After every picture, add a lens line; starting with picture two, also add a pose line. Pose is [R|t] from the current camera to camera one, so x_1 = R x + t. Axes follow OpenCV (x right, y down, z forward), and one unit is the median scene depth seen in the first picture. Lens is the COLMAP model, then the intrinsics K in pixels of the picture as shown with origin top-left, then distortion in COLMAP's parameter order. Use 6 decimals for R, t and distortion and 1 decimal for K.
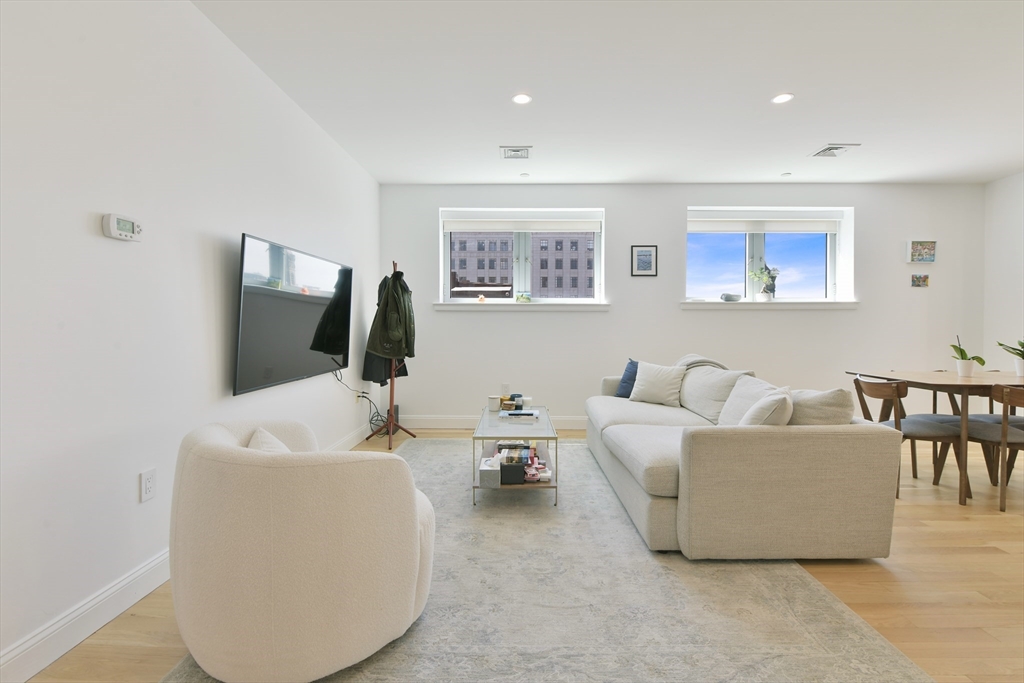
lens RADIAL K [[449.0, 0, 516.0], [0, 449.0, 328.0], [0, 0, 1]] dist [-0.006060, -0.000772]
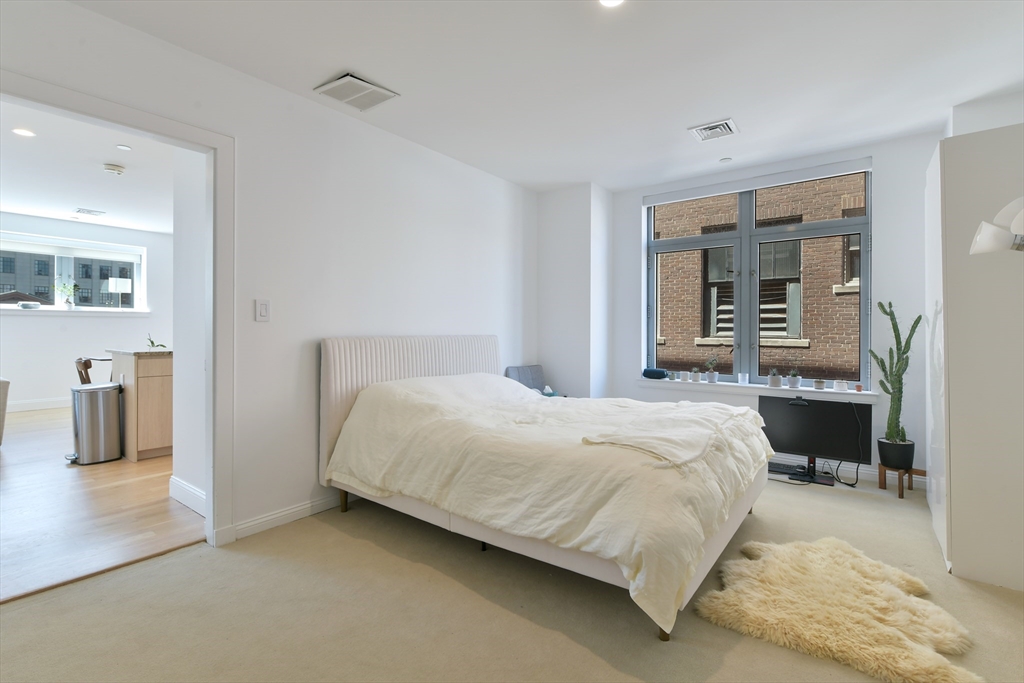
lens RADIAL K [[471.3, 0, 512.0], [0, 471.3, 341.5], [0, 0, 1]] dist [0.000094, -0.000299]
pose [[0.595715, -0.021818, 0.802900, 0.253635], [0.004555, 0.999707, 0.023787, 0.008413], [-0.803183, -0.010513, 0.595639, -1.028536]]
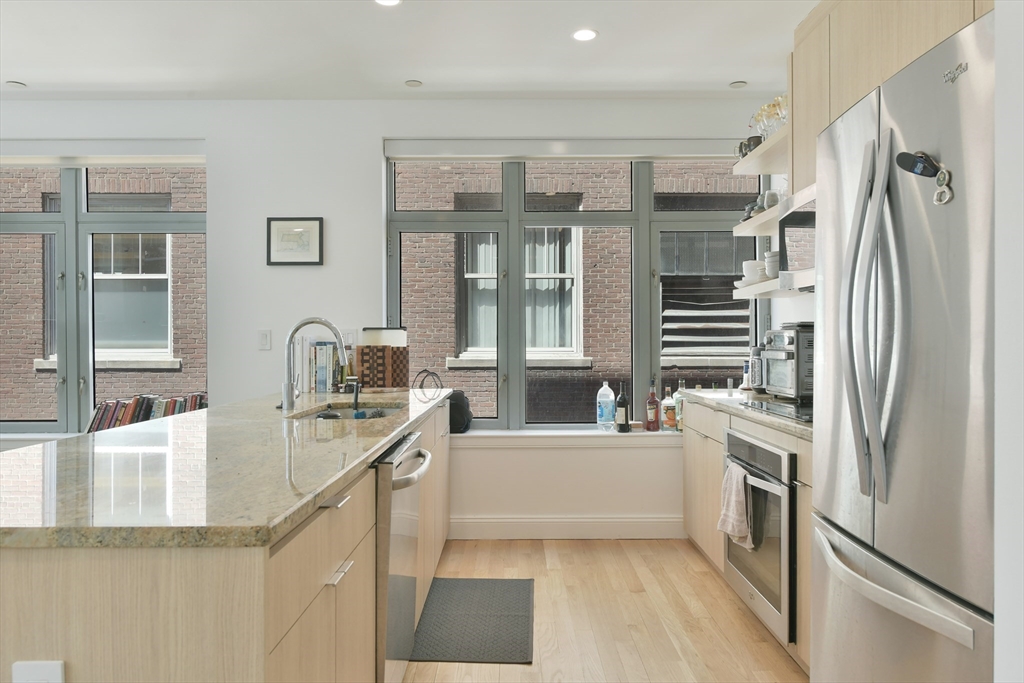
lens RADIAL K [[714.3, 0, 514.5], [0, 714.3, 344.0], [0, 0, 1]] dist [0.004725, -0.000888]
pose [[-0.011680, -0.008743, 0.999894, 0.306283], [0.010683, 0.999904, 0.008867, -0.019437], [-0.999875, 0.010786, -0.011586, 0.055765]]
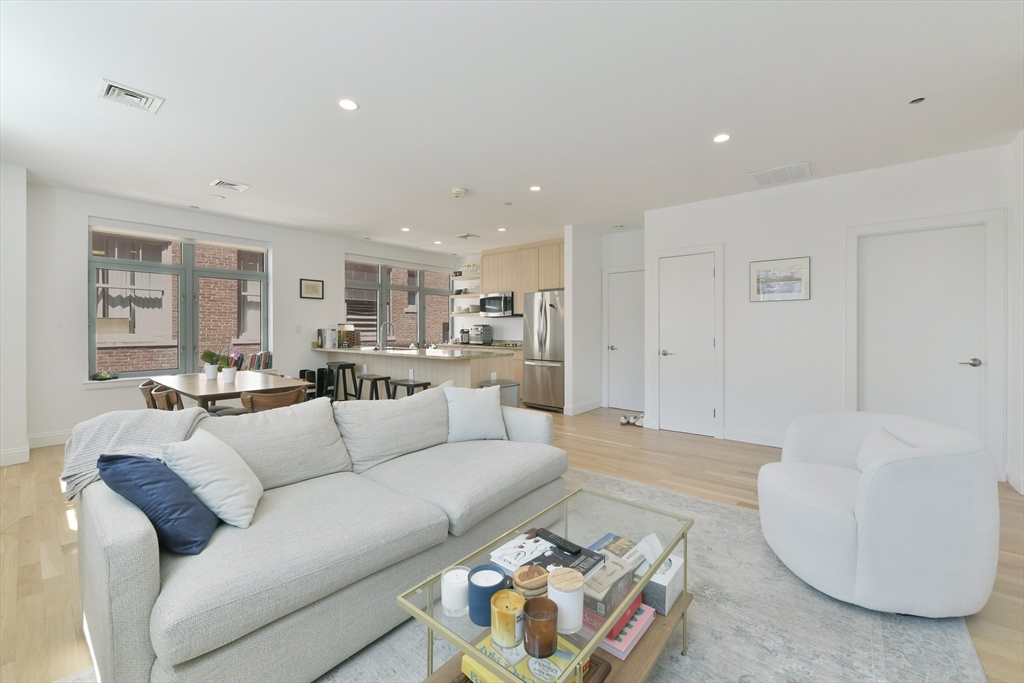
lens RADIAL K [[411.4, 0, 518.8], [0, 411.4, 330.2], [0, 0, 1]] dist [-0.000261, 0.000016]
pose [[-0.779155, -0.005180, 0.626810, -0.177647], [0.002007, 0.999940, 0.010758, -0.027560], [-0.626828, 0.009640, -0.779098, 1.047570]]
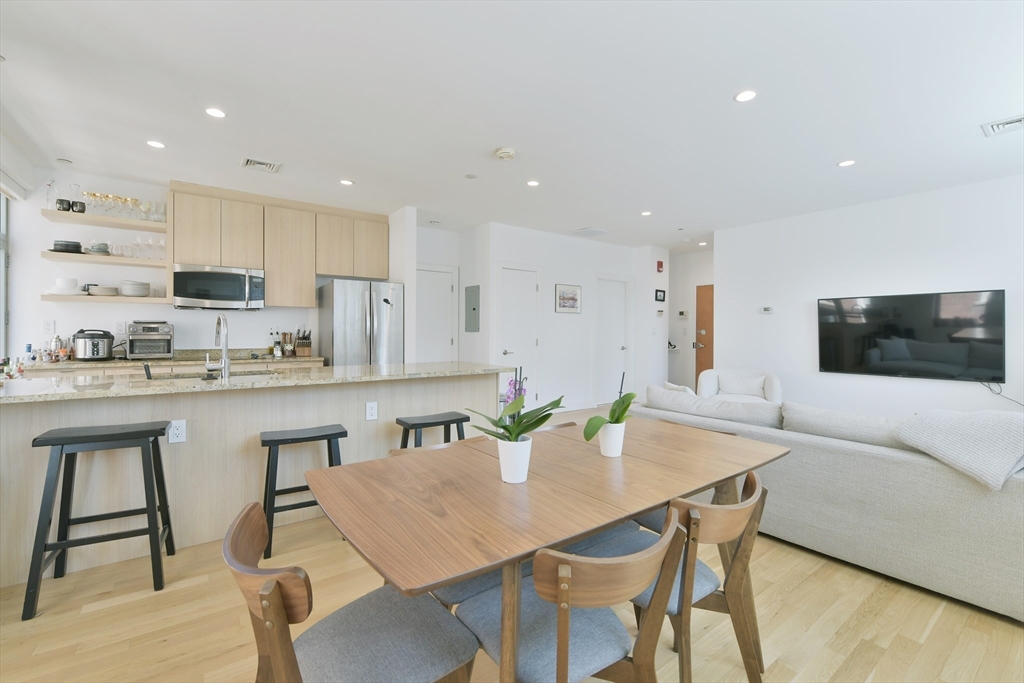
lens RADIAL K [[437.2, 0, 512.1], [0, 437.2, 334.4], [0, 0, 1]] dist [-0.014646, -0.000228]
pose [[-0.798118, -0.003648, -0.602490, 1.063458], [-0.011833, 0.999884, 0.009621, -0.021491], [0.602385, 0.014809, -0.798068, 1.011562]]
